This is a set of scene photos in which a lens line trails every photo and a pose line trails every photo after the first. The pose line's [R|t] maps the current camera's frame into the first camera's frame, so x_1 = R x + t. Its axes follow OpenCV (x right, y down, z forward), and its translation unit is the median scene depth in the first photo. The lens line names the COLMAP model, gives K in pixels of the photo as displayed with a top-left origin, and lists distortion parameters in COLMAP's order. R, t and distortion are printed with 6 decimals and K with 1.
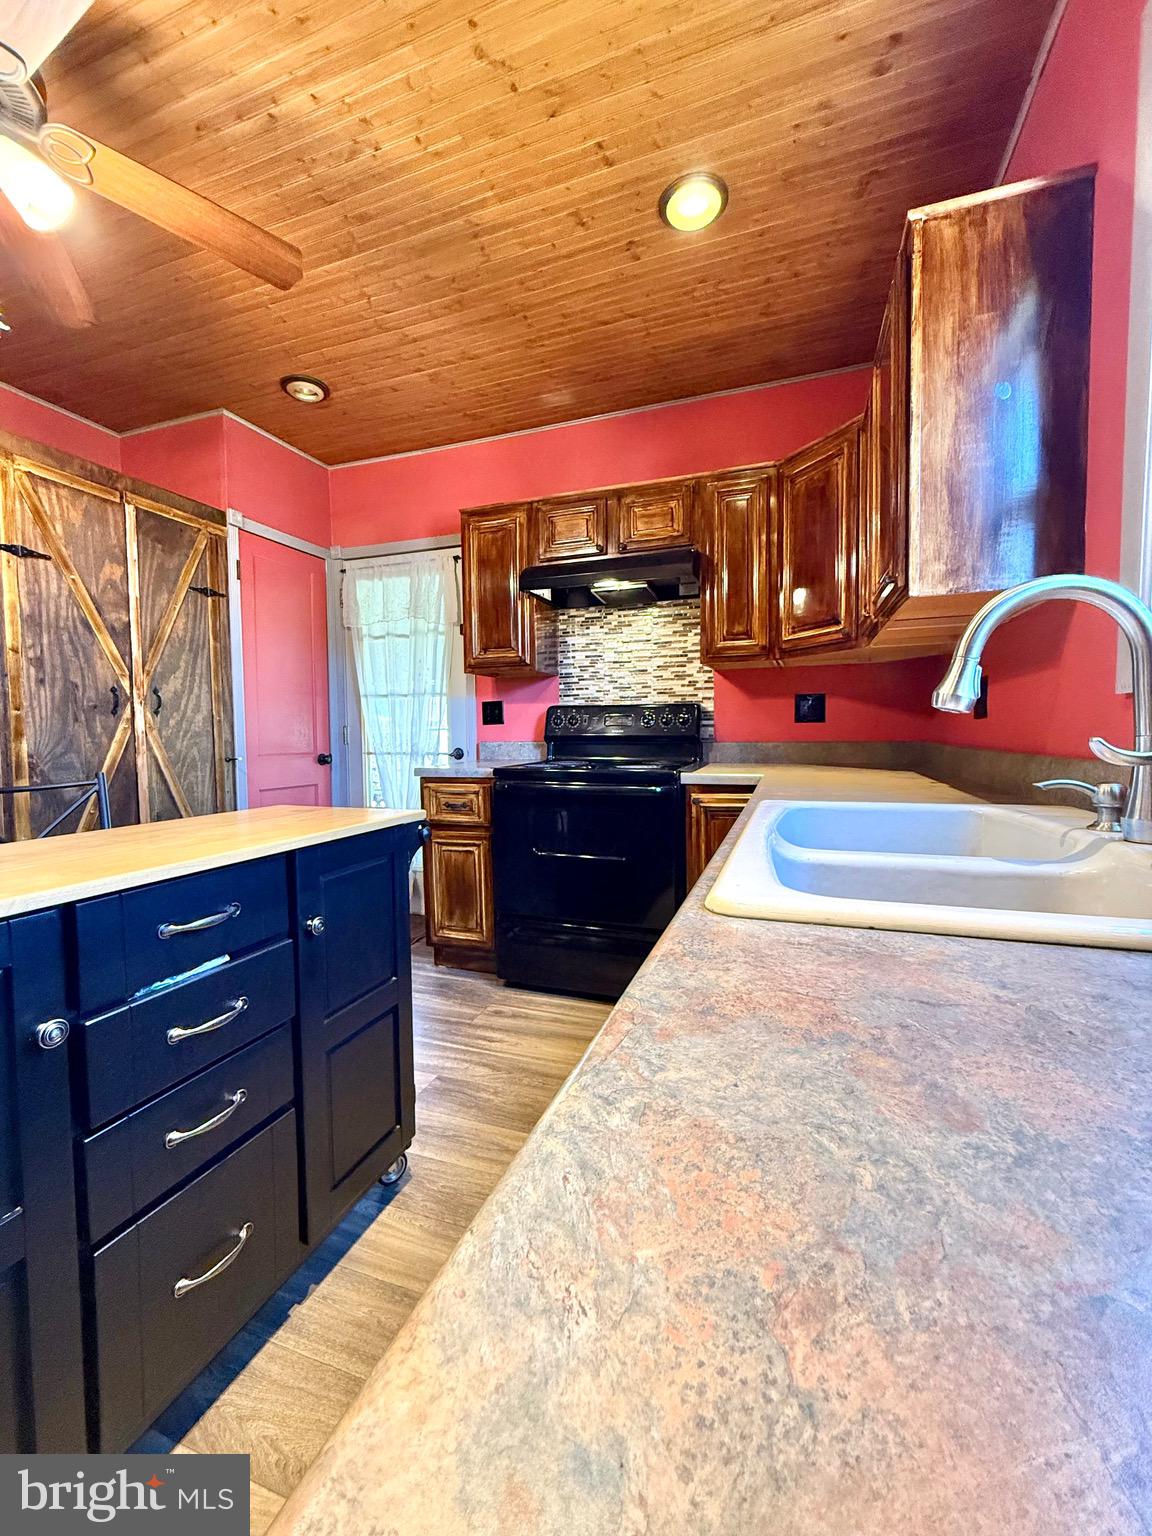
lens RADIAL K [[612.2, 0, 576.6], [0, 612.2, 761.7], [0, 0, 1]] dist [-0.002908, 0.000855]
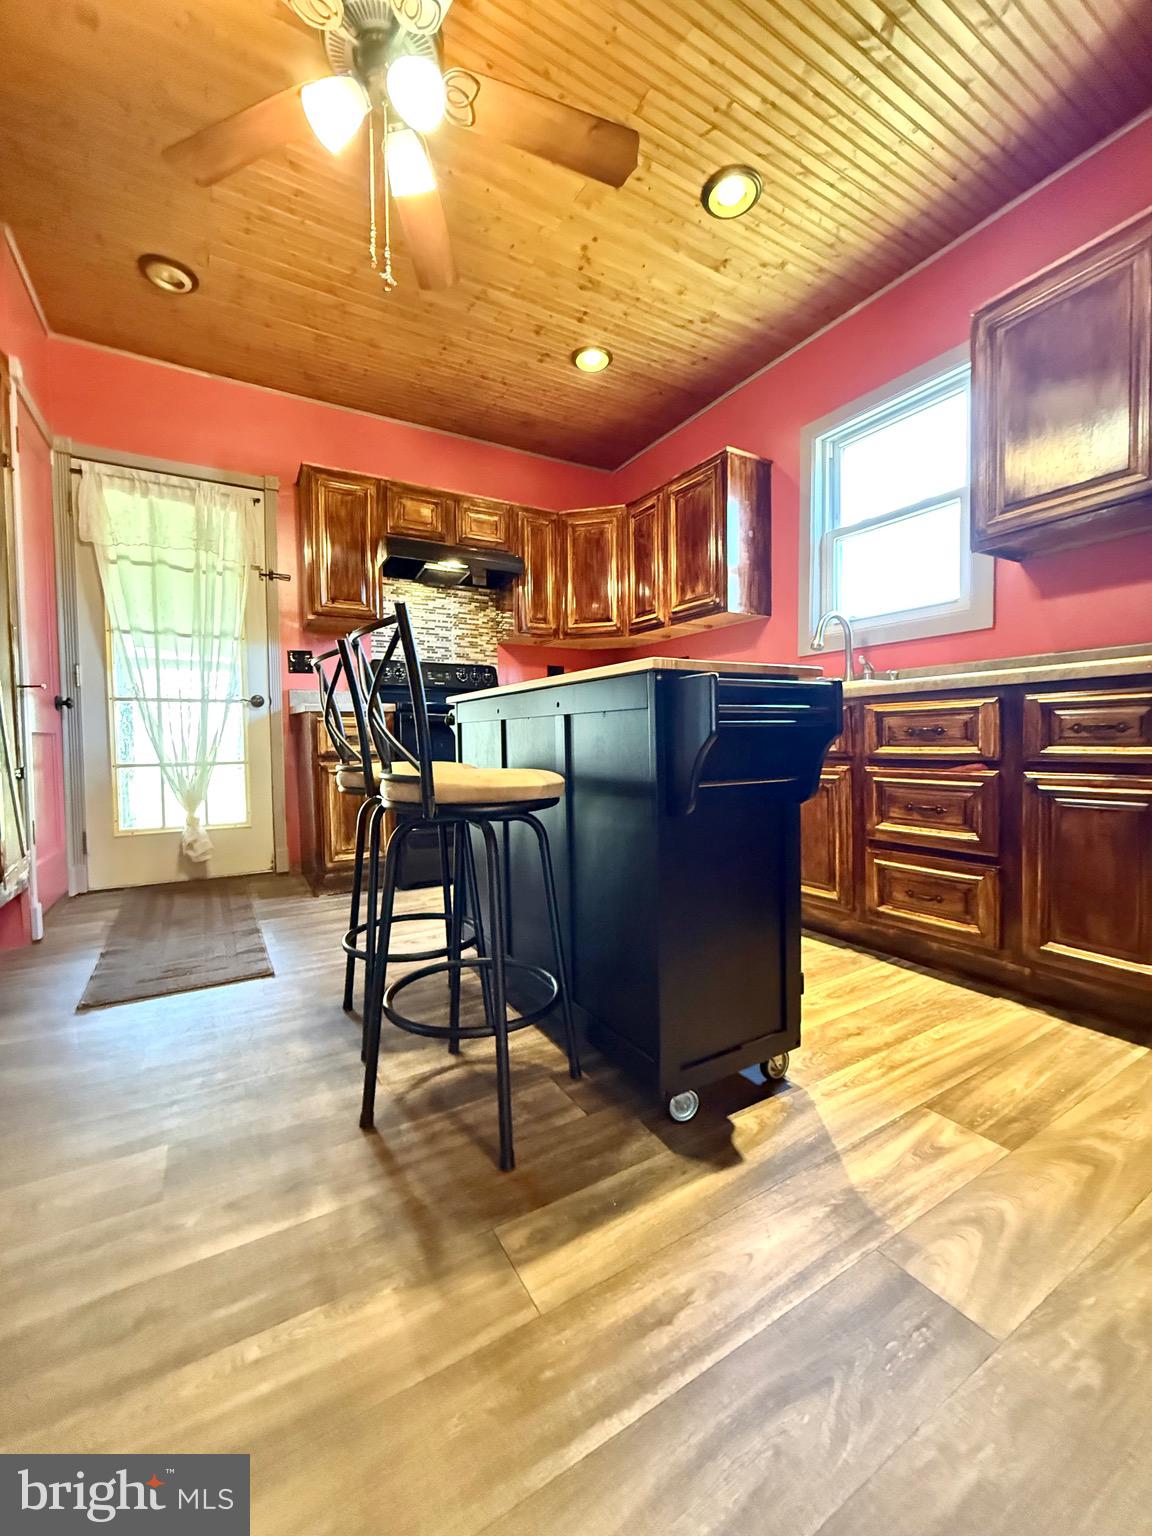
lens RADIAL K [[612.2, 0, 576.6], [0, 612.2, 761.7], [0, 0, 1]] dist [-0.002908, 0.000855]
pose [[0.642775, -0.030593, 0.765444, -0.781641], [0.042570, 0.999085, 0.004183, 0.127420], [-0.764871, 0.029896, 0.643490, -0.013178]]
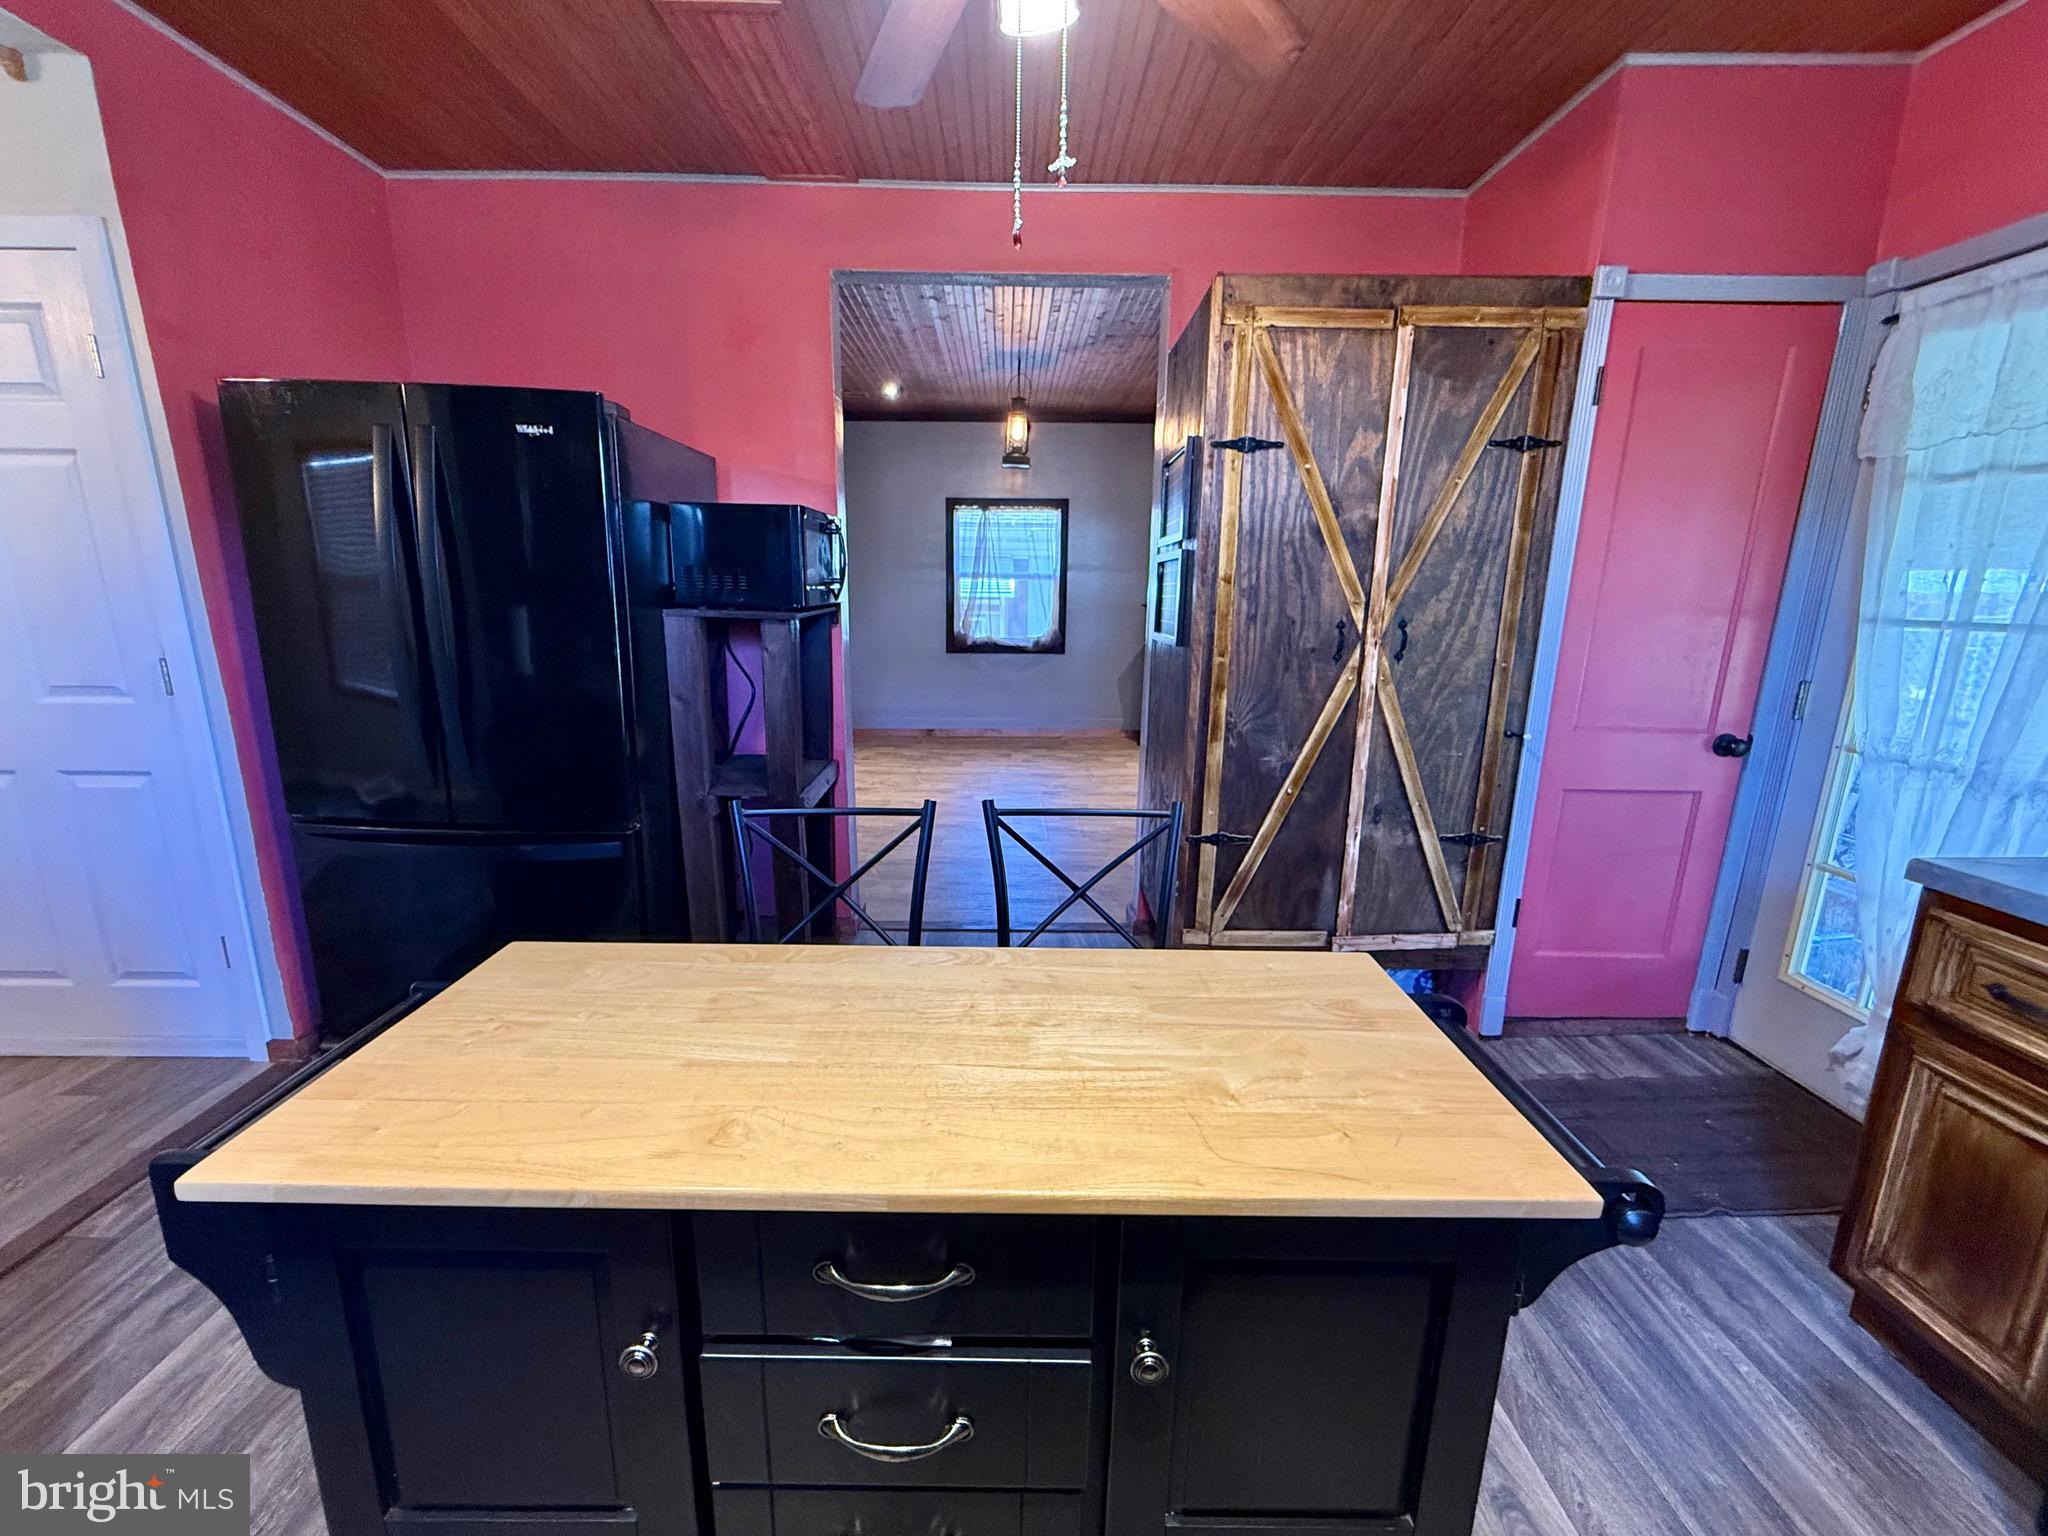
lens RADIAL K [[816.3, 0, 1016.2], [0, 816.3, 767.2], [0, 0, 1]] dist [-0.002908, 0.000855]
pose [[0.338788, 0.222219, -0.914243, -0.000860], [-0.059541, 0.974824, 0.214881, -0.125307], [0.938977, -0.018364, 0.343490, 0.304465]]
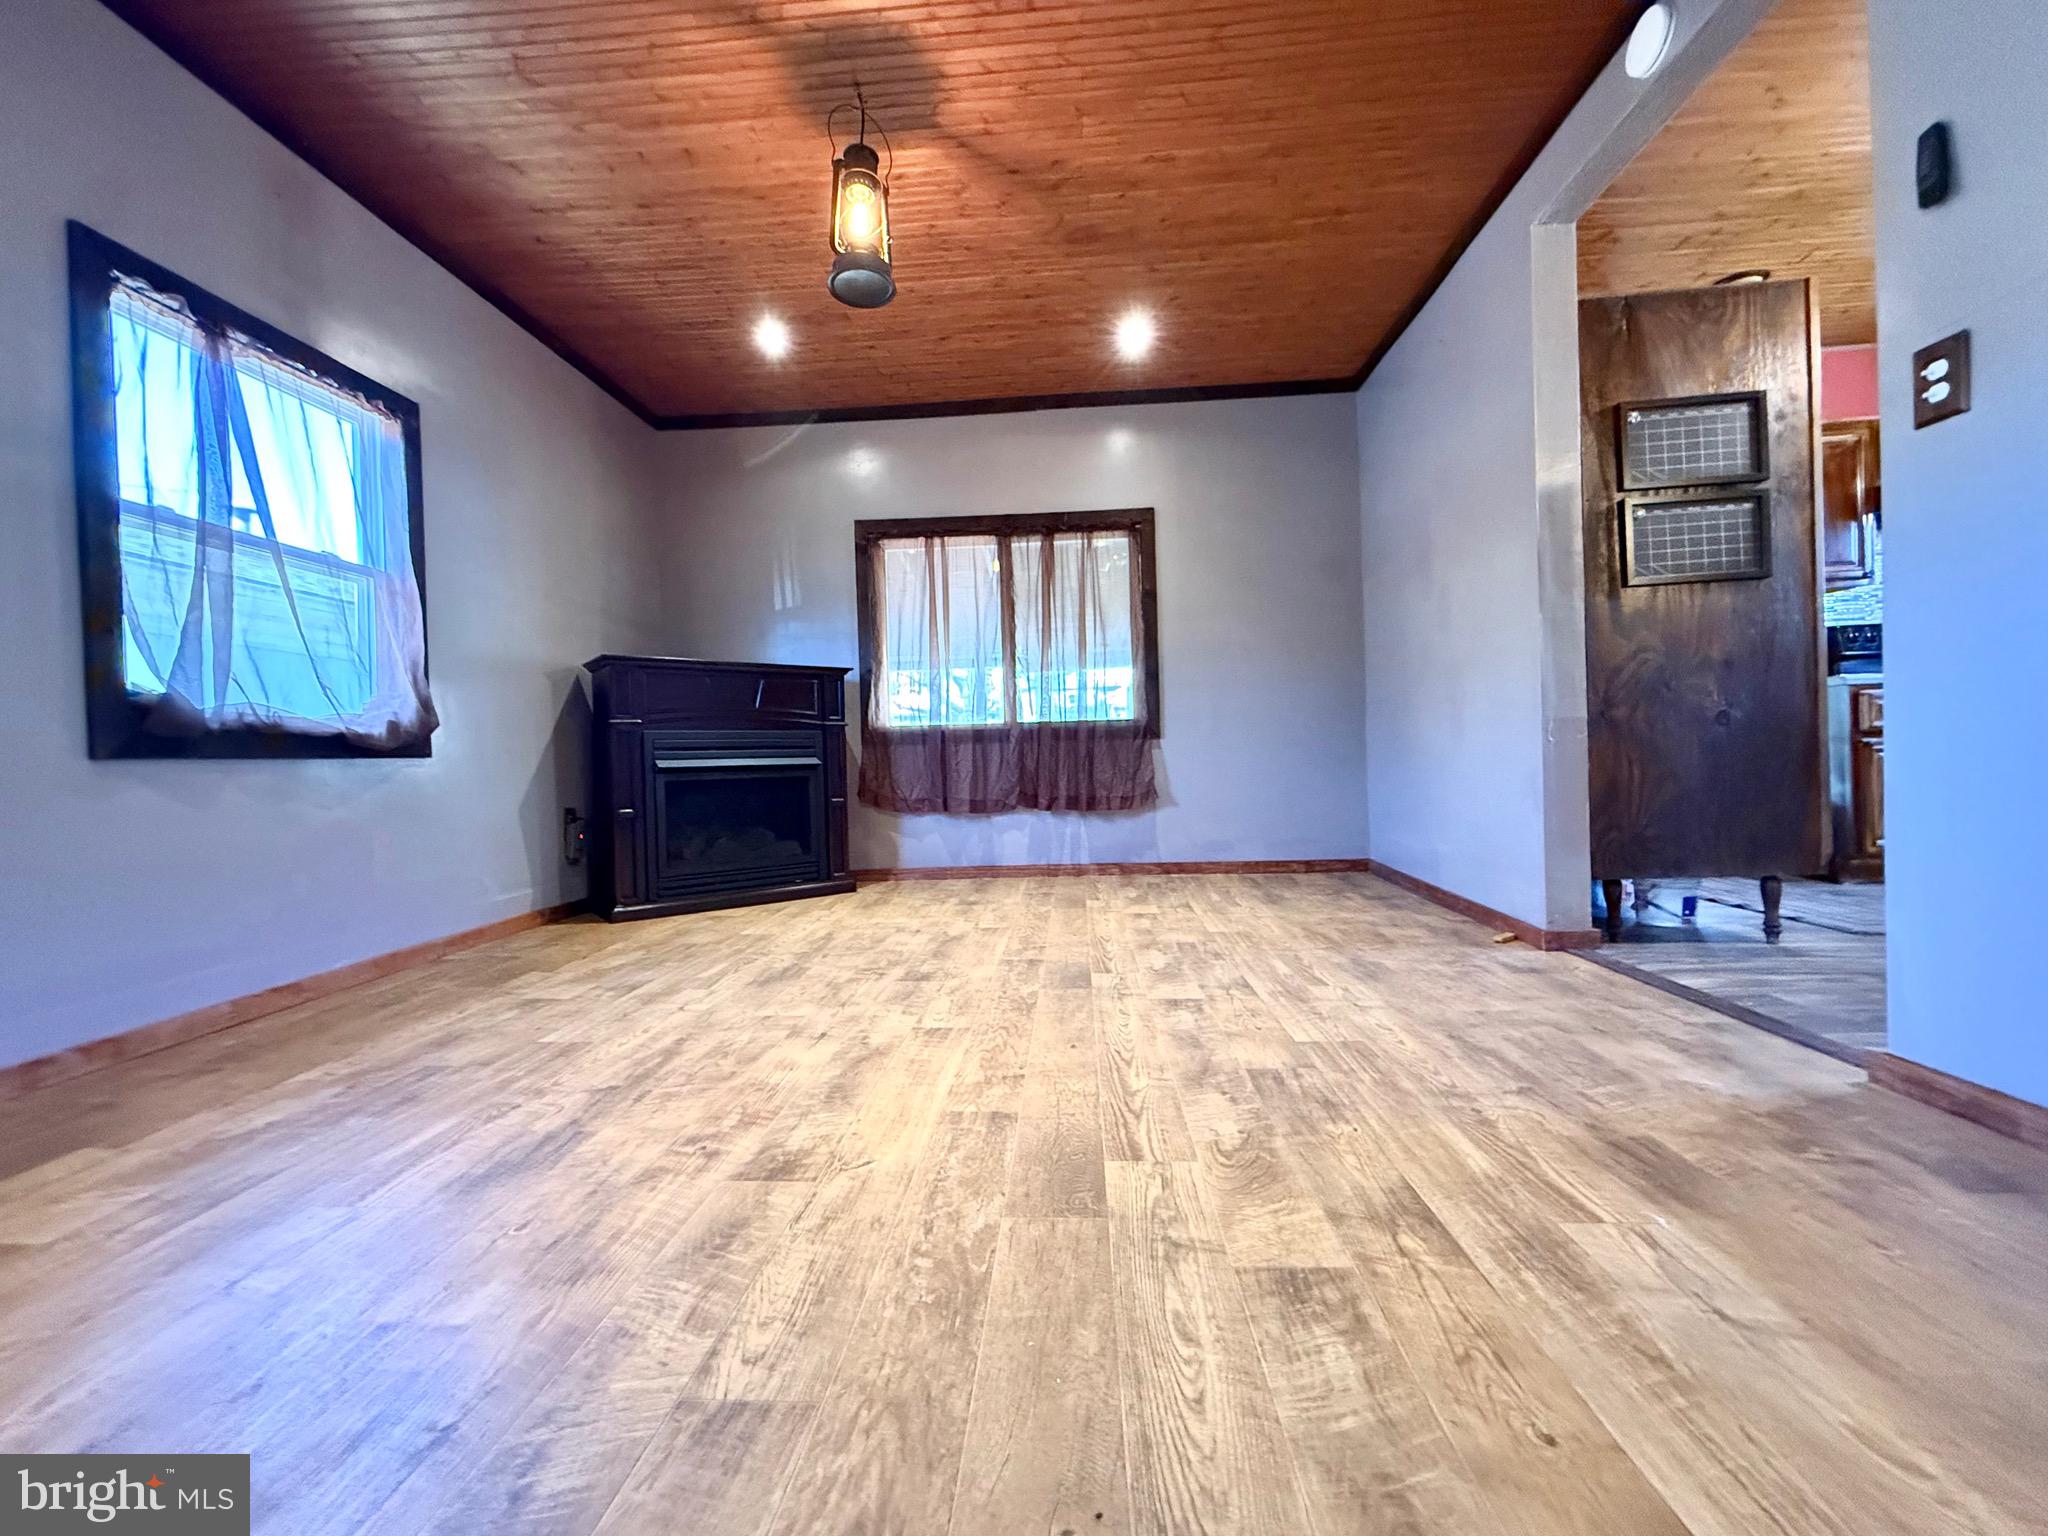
lens RADIAL K [[816.3, 0, 1016.2], [0, 816.3, 767.2], [0, 0, 1]] dist [-0.002908, 0.000855]
pose [[0.963885, -0.022575, 0.265359, -1.943937], [0.034265, 0.998632, -0.039505, 0.155863], [-0.264104, 0.047171, 0.963340, 0.092184]]
